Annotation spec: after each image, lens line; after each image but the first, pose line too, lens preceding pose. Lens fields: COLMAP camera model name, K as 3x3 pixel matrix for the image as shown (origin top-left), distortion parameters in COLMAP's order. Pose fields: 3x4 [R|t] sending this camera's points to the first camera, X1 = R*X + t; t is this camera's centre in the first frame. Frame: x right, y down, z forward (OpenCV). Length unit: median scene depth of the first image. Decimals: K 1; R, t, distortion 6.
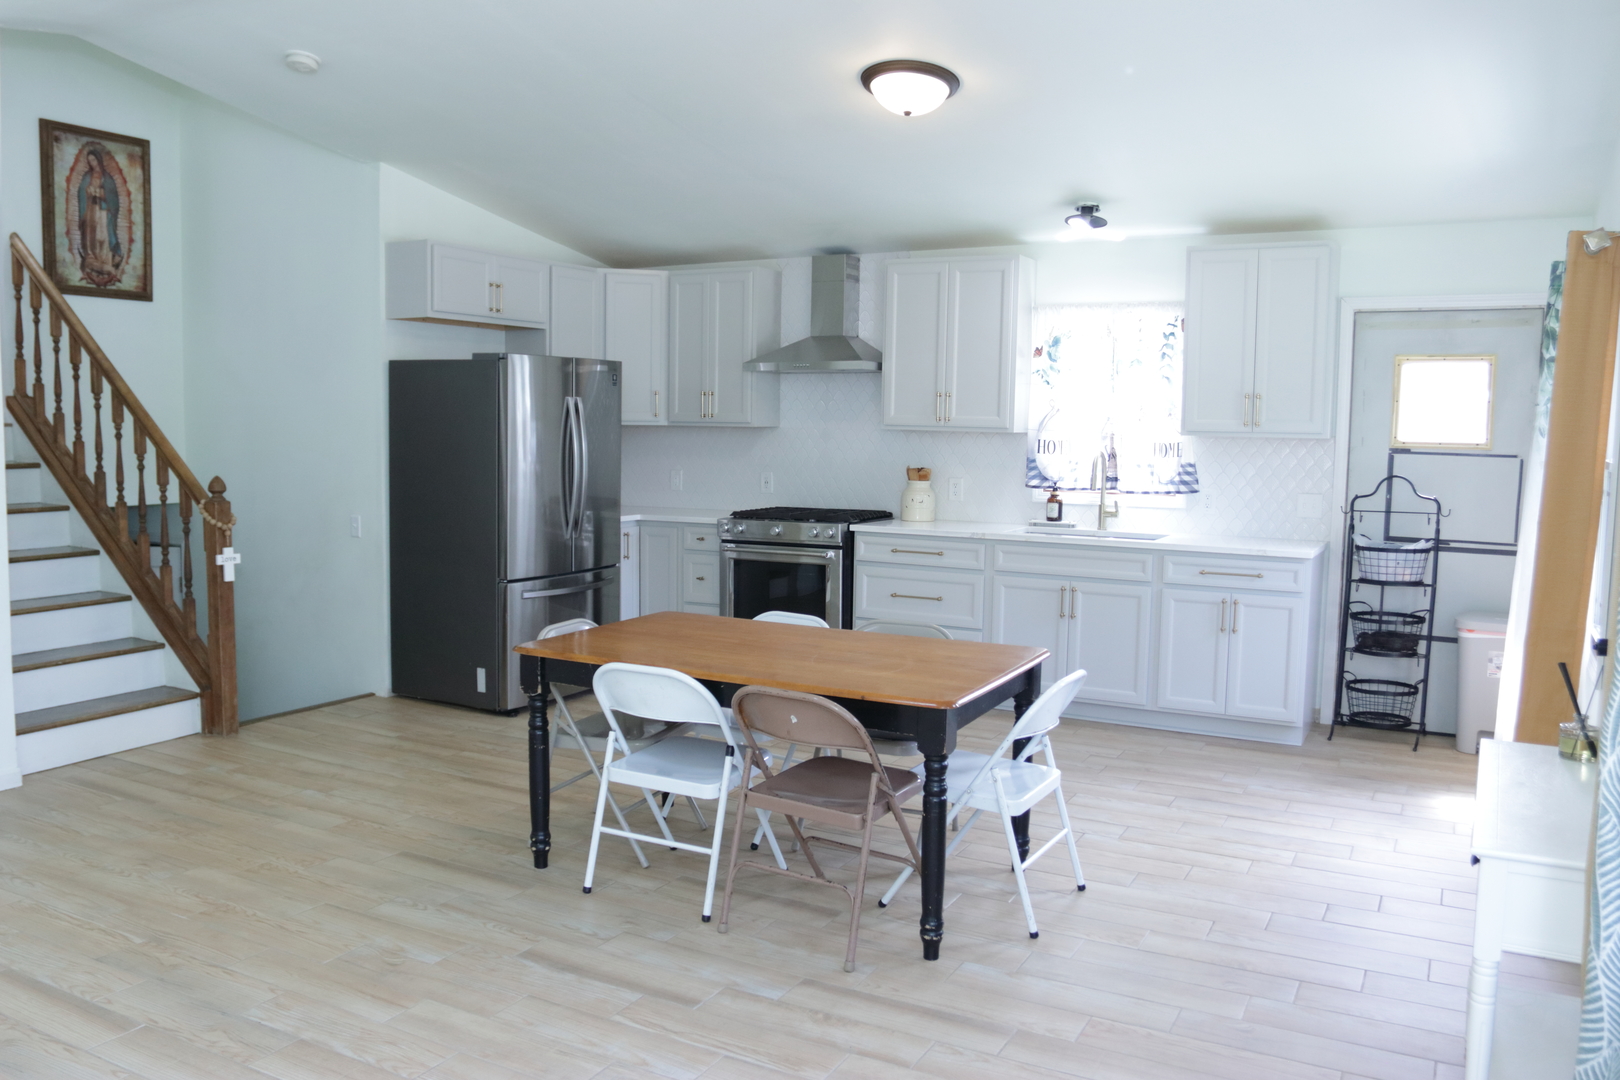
lens RADIAL K [[1263.4, 0, 781.0], [0, 1263.4, 534.3], [0, 0, 1]] dist [-0.025371, -0.006916]
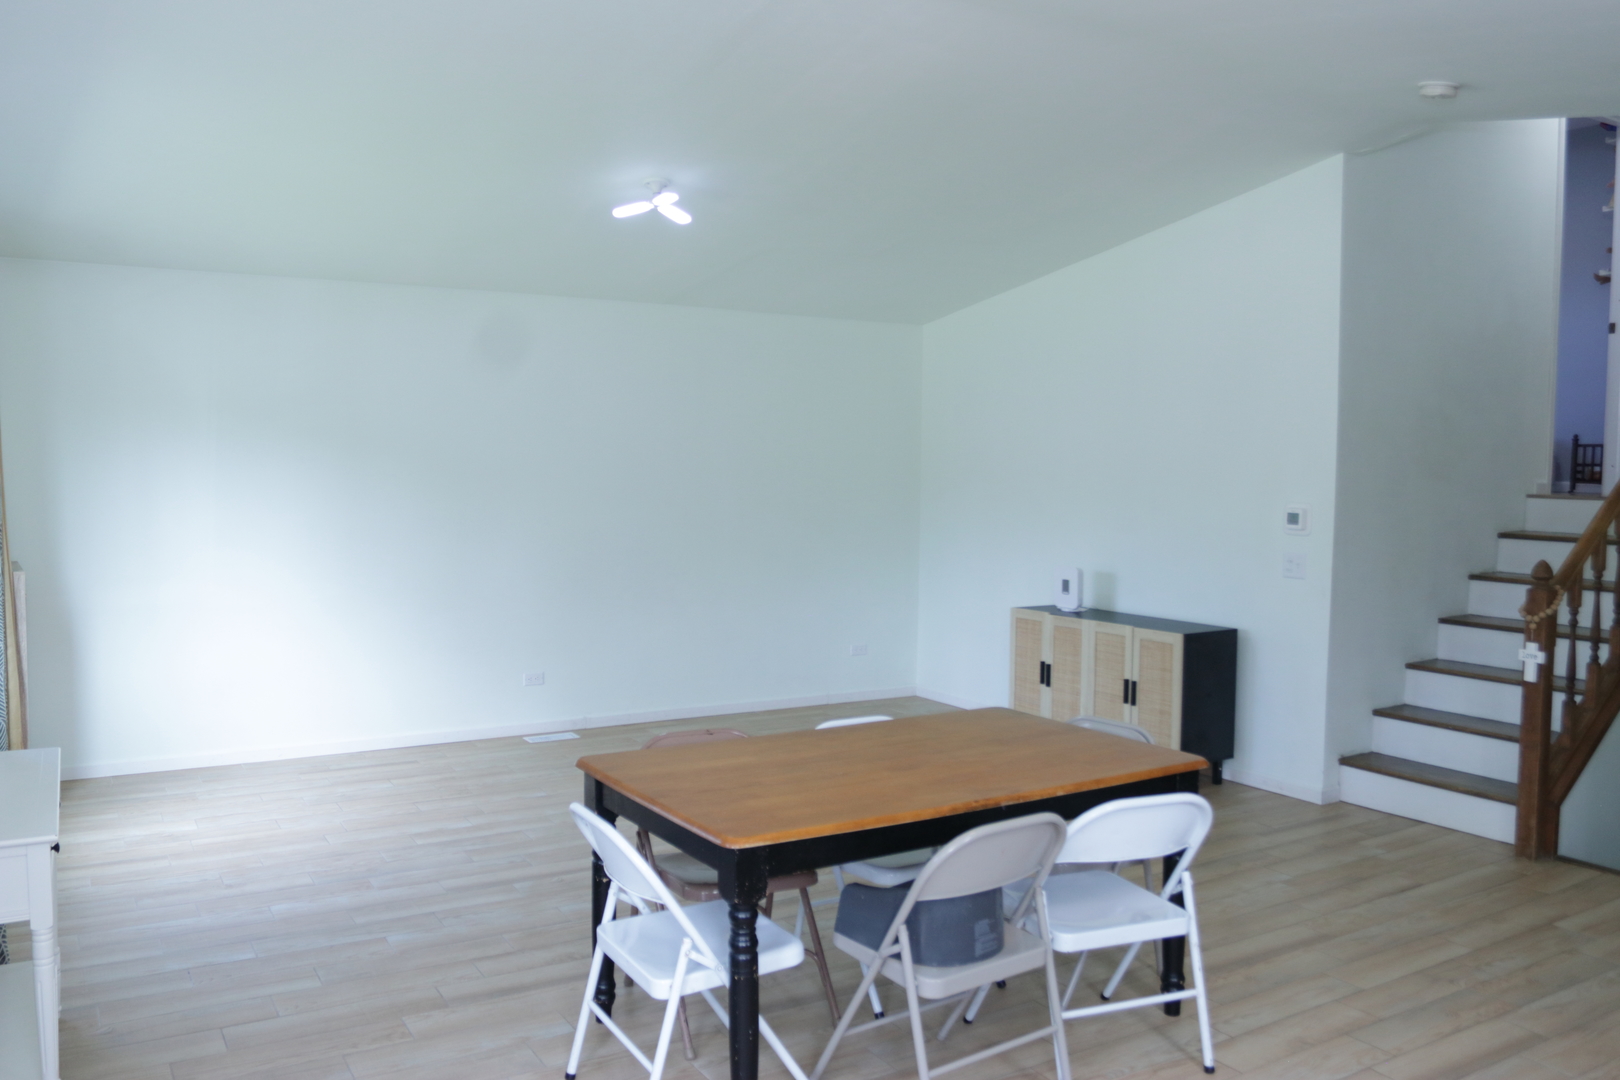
lens RADIAL K [[1263.4, 0, 781.0], [0, 1263.4, 534.3], [0, 0, 1]] dist [-0.025371, -0.006916]
pose [[-0.493632, 0.035050, -0.868964, 0.474938], [-0.090302, 0.991721, 0.091299, -0.080659], [0.864970, 0.123537, -0.486380, 0.812775]]
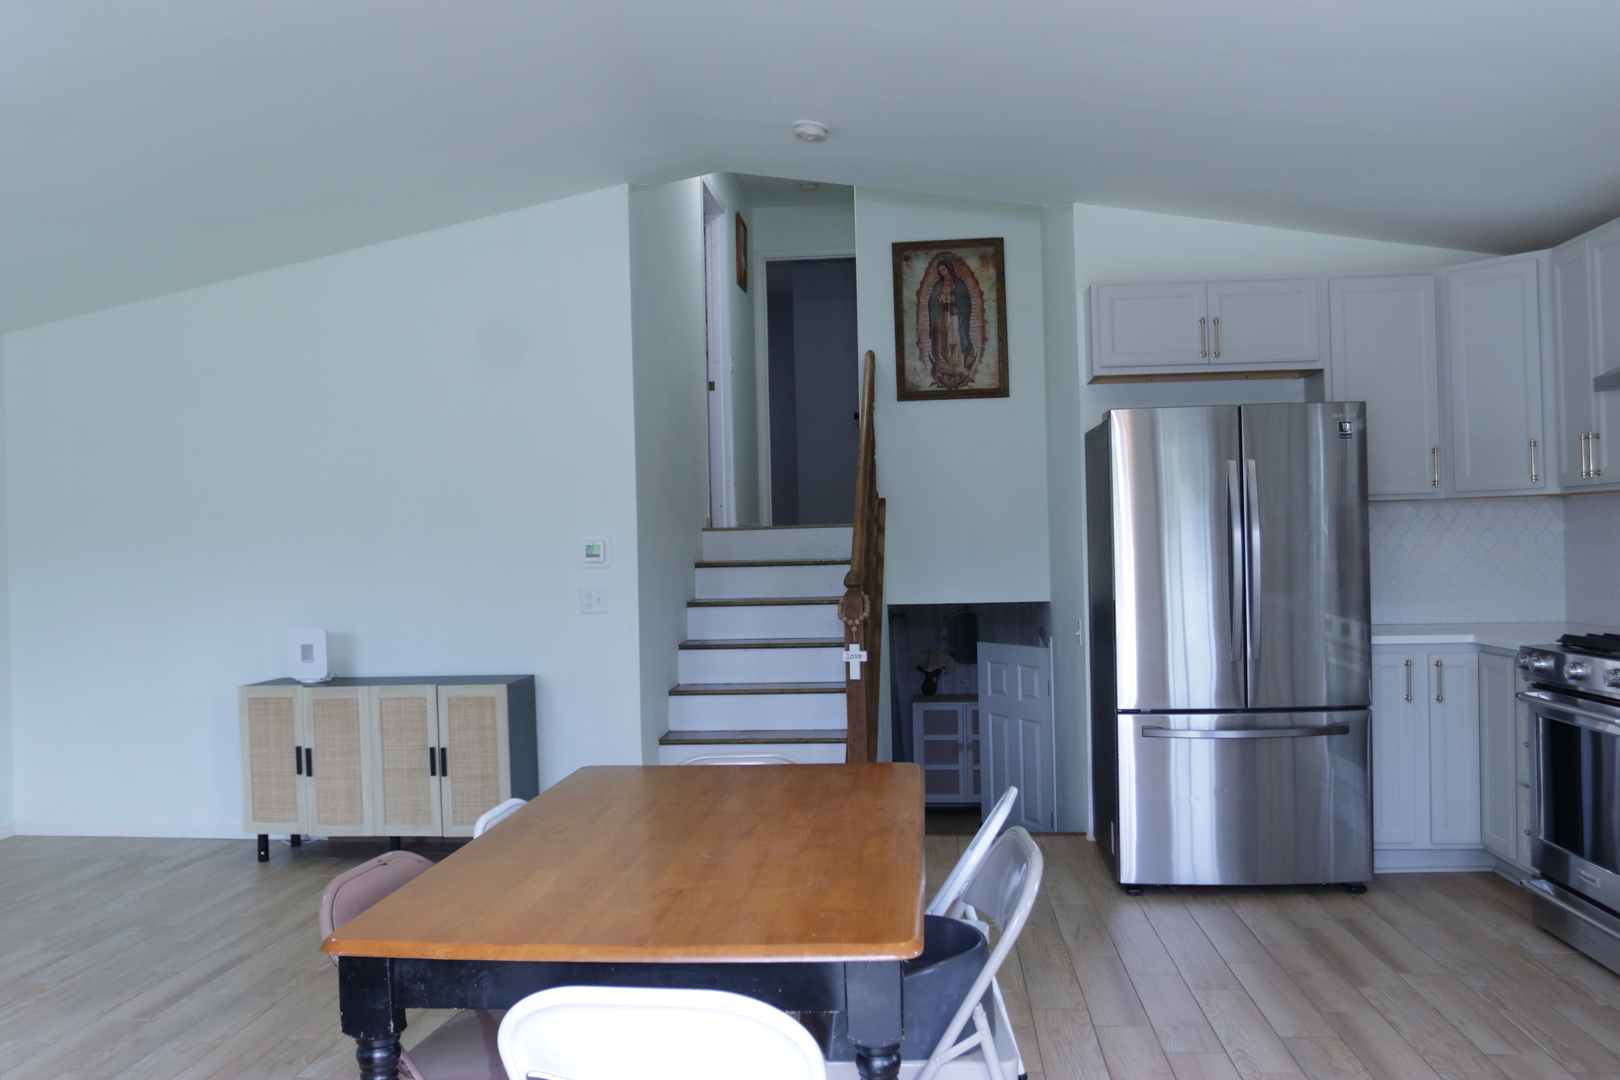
lens RADIAL K [[1277.7, 0, 804.5], [0, 1277.7, 557.9], [0, 0, 1]] dist [-0.103792, 0.073281]
pose [[0.400907, -0.010215, -0.916062, 0.371694], [-0.051256, 0.998121, -0.033561, -0.017301], [0.914684, 0.060409, 0.399630, 0.482380]]
